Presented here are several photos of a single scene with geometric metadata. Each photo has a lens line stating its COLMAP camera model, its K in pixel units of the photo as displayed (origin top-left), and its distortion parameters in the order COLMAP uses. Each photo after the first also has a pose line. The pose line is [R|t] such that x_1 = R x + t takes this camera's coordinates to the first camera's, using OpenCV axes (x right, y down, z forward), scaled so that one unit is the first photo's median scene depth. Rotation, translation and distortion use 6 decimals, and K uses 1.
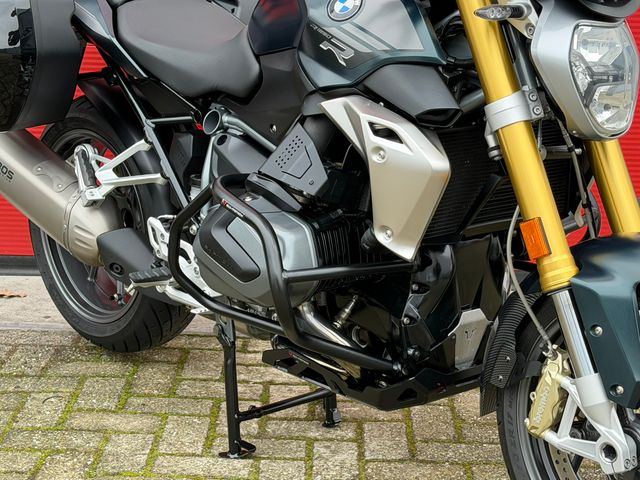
lens RADIAL K [[1333.2, 0, 321.6], [0, 1333.2, 249.6], [0, 0, 1]] dist [0.104359, 0.296405]
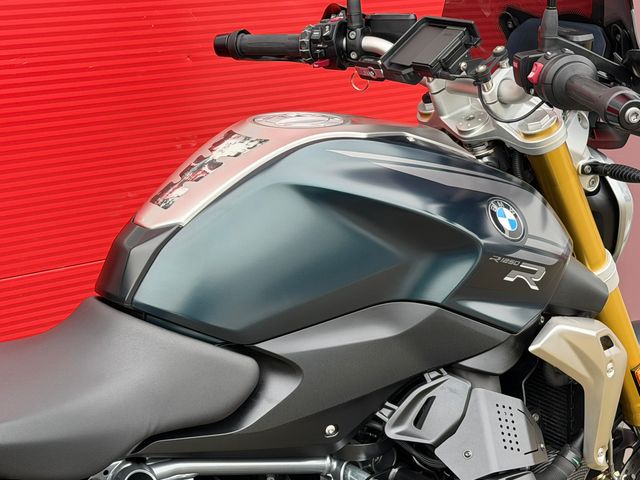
lens RADIAL K [[1333.2, 0, 321.6], [0, 1333.2, 249.6], [0, 0, 1]] dist [0.104359, 0.296405]
pose [[0.059298, -0.312170, 0.948174, -0.700723], [0.241595, 0.926095, 0.289792, -0.404084], [-0.968564, 0.211890, 0.130334, 0.989089]]
